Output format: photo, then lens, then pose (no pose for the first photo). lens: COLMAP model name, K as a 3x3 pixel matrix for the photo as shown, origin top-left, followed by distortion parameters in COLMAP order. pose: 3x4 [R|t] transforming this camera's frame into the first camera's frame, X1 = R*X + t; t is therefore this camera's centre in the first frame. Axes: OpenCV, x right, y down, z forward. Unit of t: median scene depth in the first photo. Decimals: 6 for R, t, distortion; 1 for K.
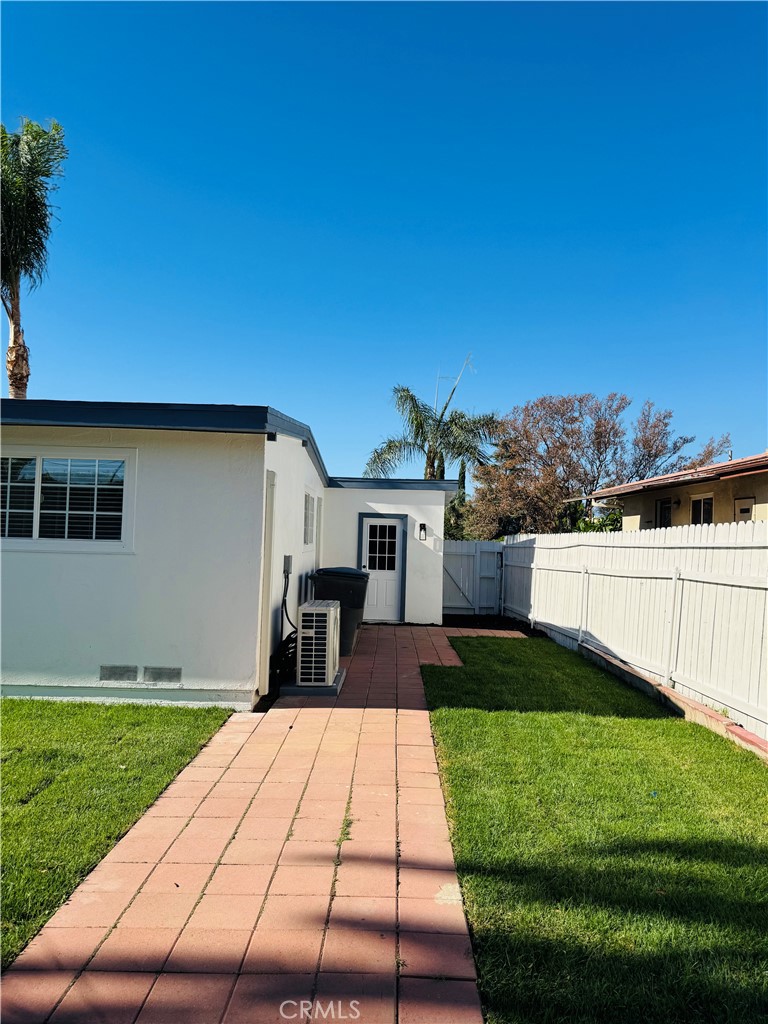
lens RADIAL K [[713.4, 0, 389.9], [0, 713.4, 512.4], [0, 0, 1]] dist [0.106595, -0.135694]
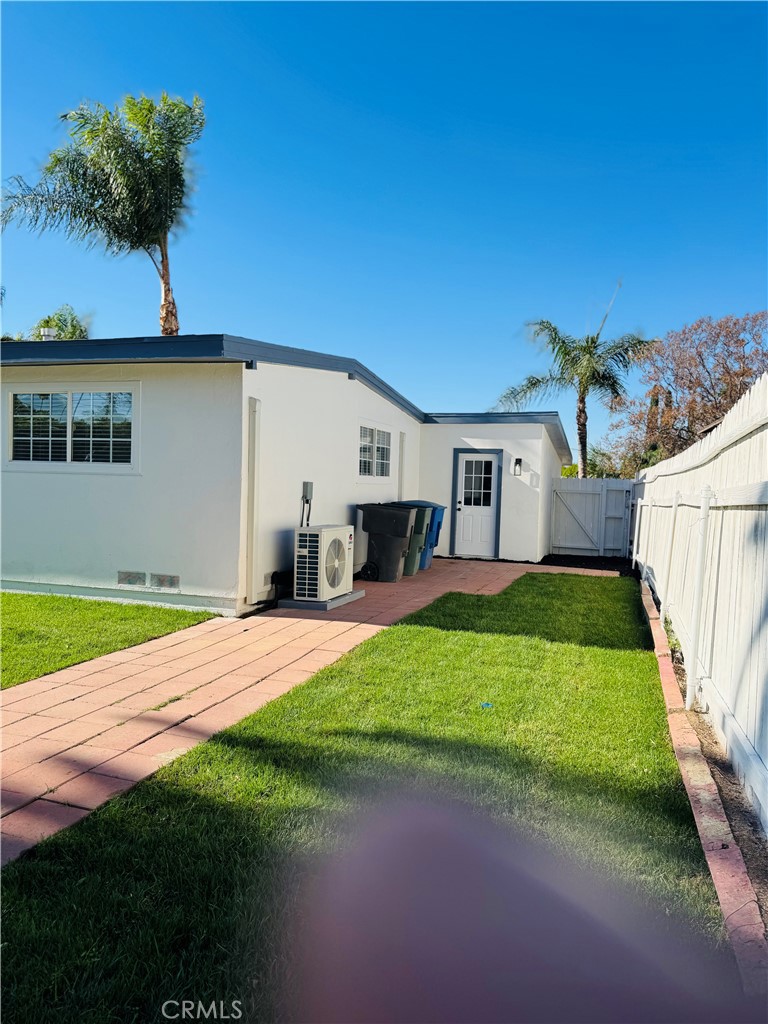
lens RADIAL K [[713.4, 0, 389.9], [0, 713.4, 512.4], [0, 0, 1]] dist [0.106595, -0.135694]
pose [[0.956337, 0.013049, -0.291975, 0.320150], [0.008278, 0.997393, 0.071689, 0.034347], [0.292149, -0.070976, 0.953736, 0.026649]]
